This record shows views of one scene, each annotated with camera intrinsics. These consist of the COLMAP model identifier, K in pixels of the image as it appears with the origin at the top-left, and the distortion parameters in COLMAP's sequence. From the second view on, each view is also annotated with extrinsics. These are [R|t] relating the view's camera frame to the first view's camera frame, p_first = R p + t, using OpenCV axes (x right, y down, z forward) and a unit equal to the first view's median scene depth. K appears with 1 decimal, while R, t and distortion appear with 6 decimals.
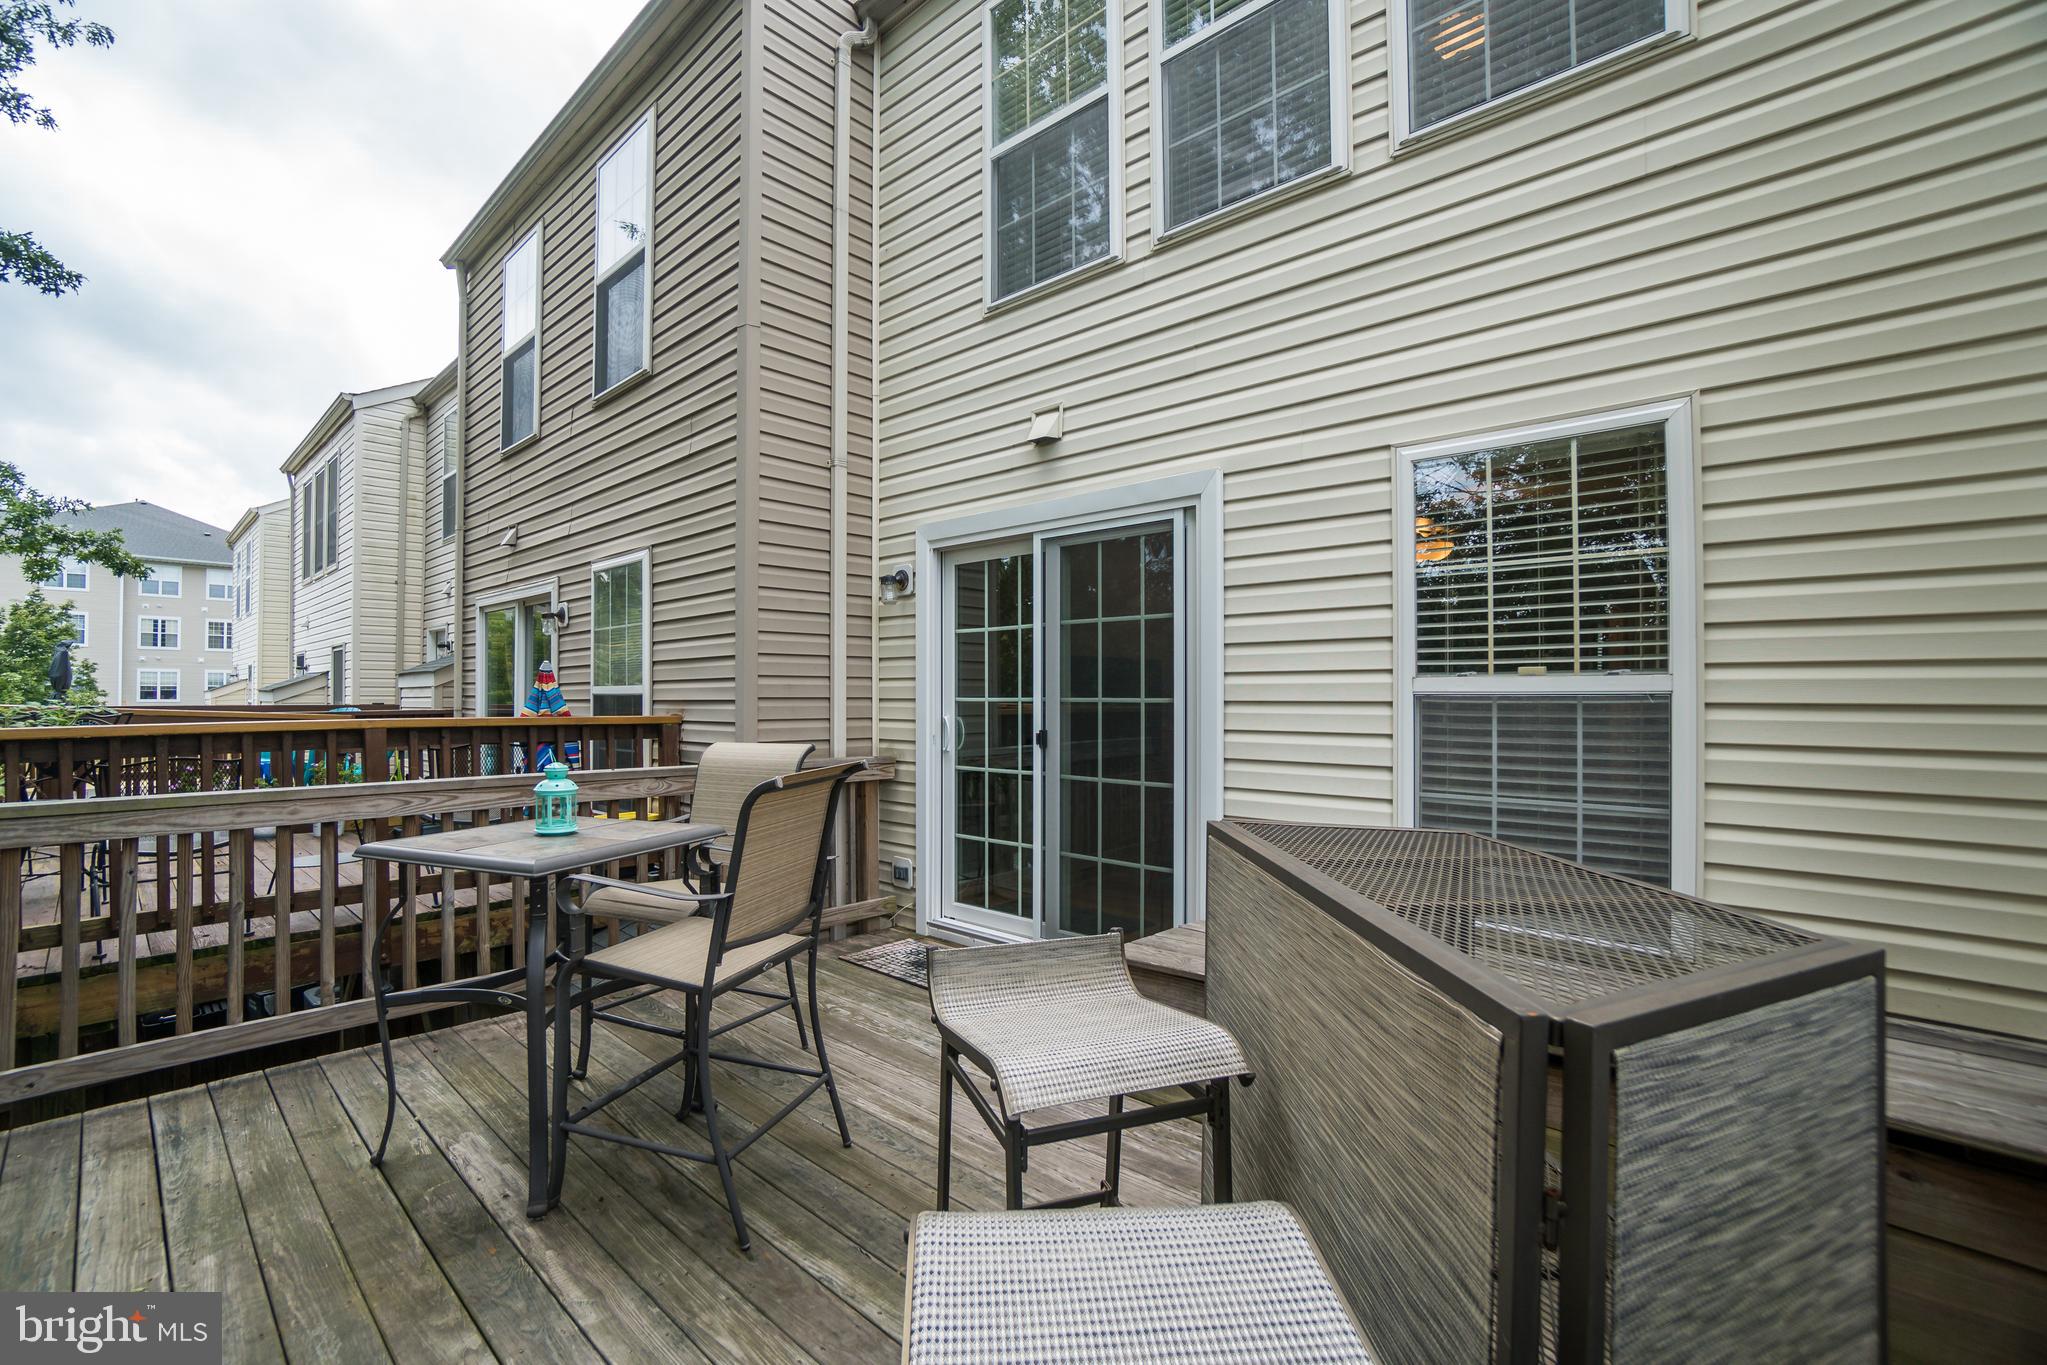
lens RADIAL K [[918.8, 0, 1007.3], [0, 918.8, 684.4], [0, 0, 1]] dist [-0.002220, 0.000446]
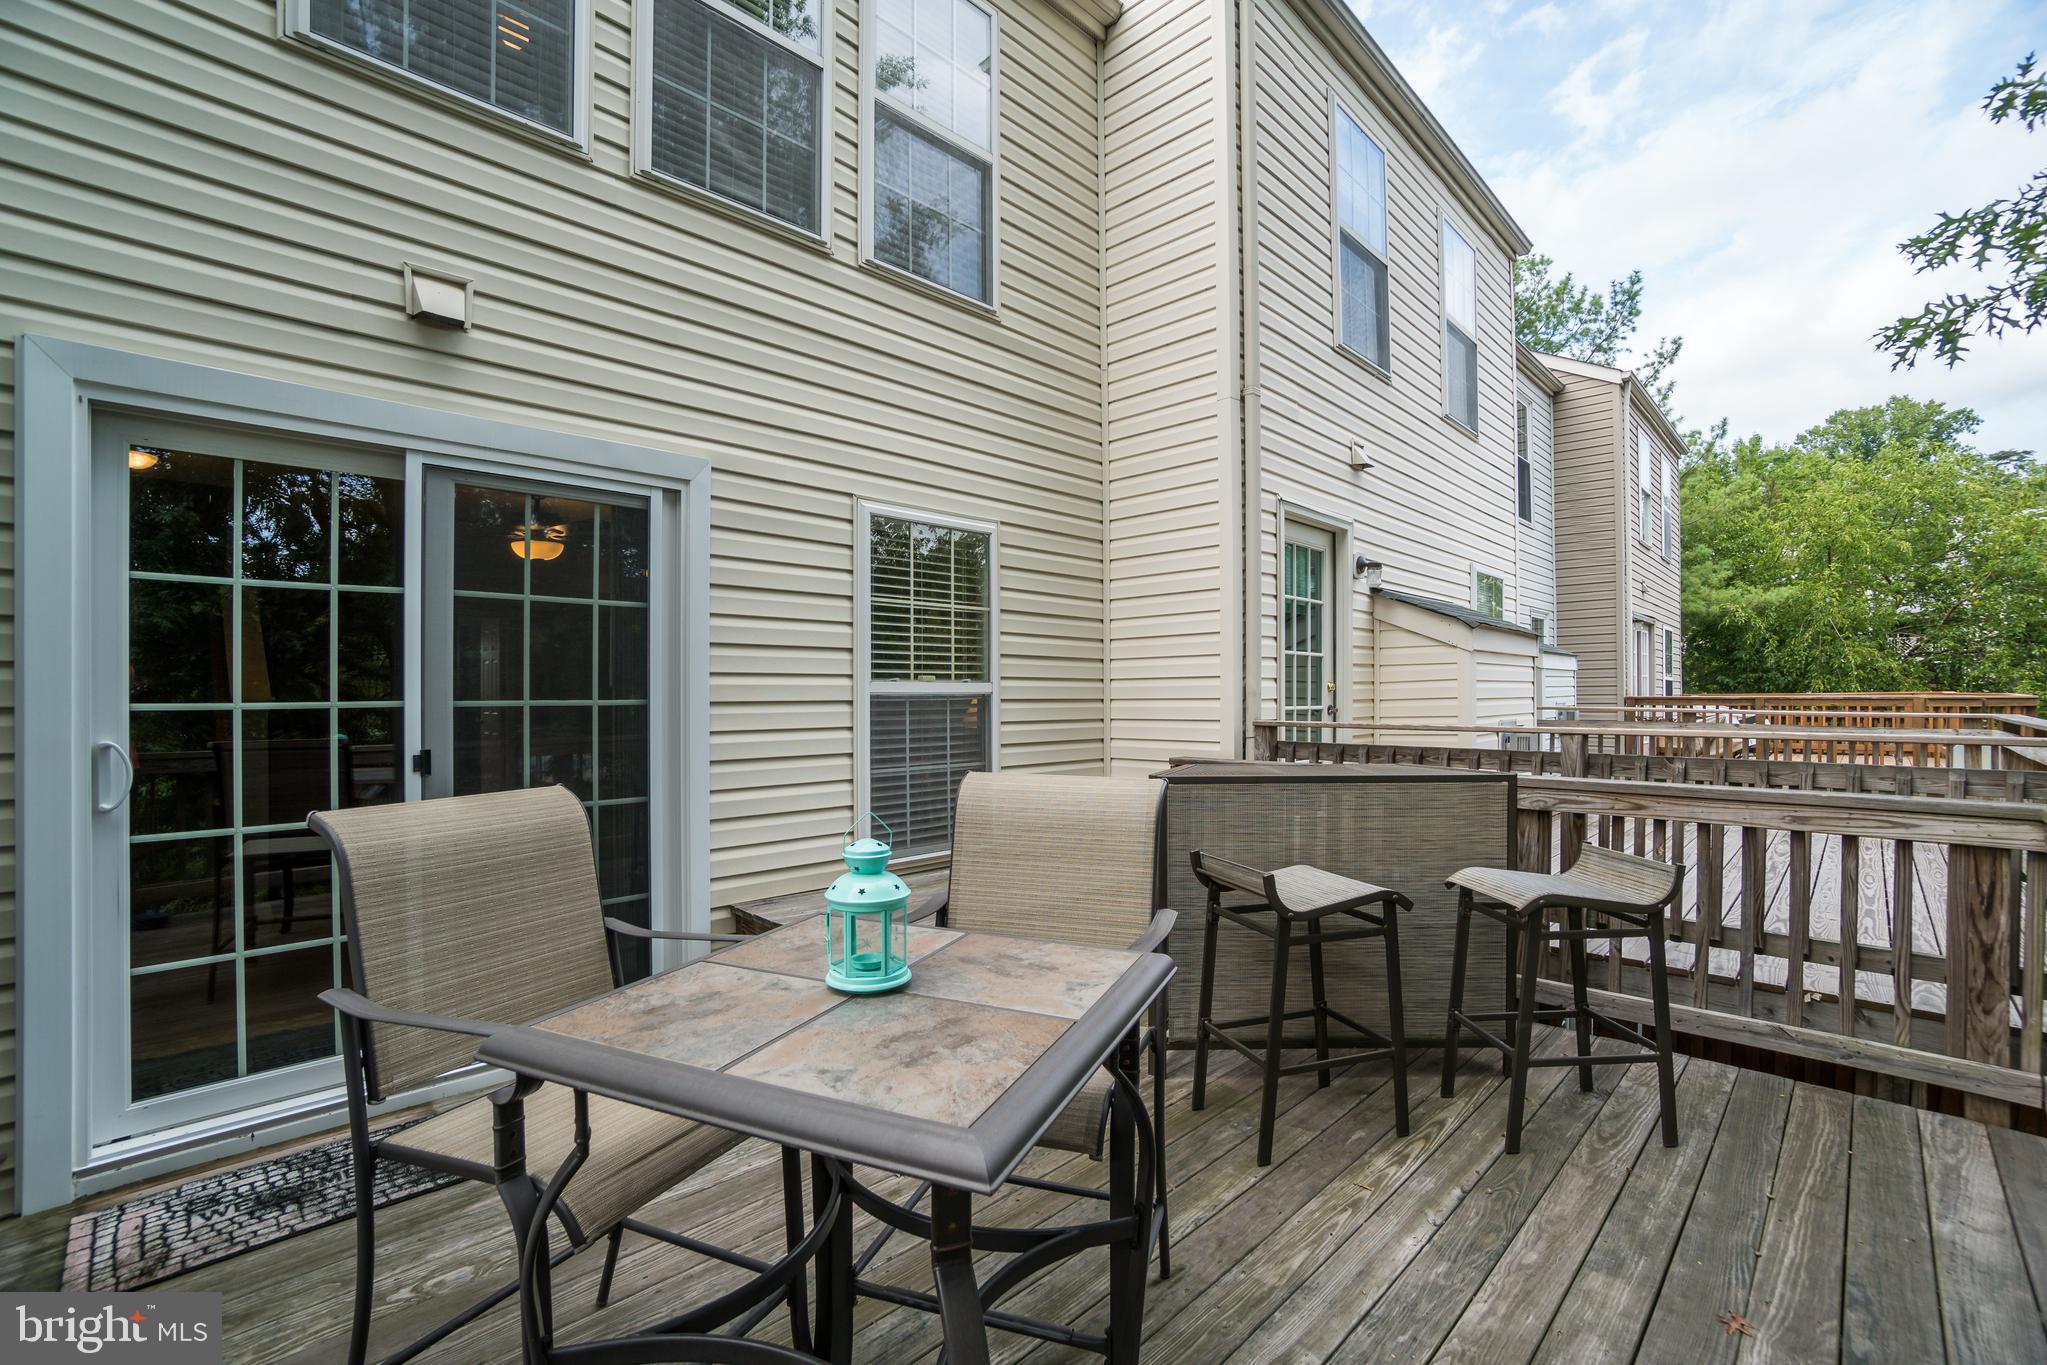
lens RADIAL K [[918.8, 0, 1007.0], [0, 918.8, 689.0], [0, 0, 1]] dist [-0.002220, 0.000446]
pose [[0.041563, 0.003534, 0.999130, -0.712219], [-0.007153, 0.999969, -0.003240, 0.004827], [-0.999110, -0.007012, 0.041587, 0.642197]]
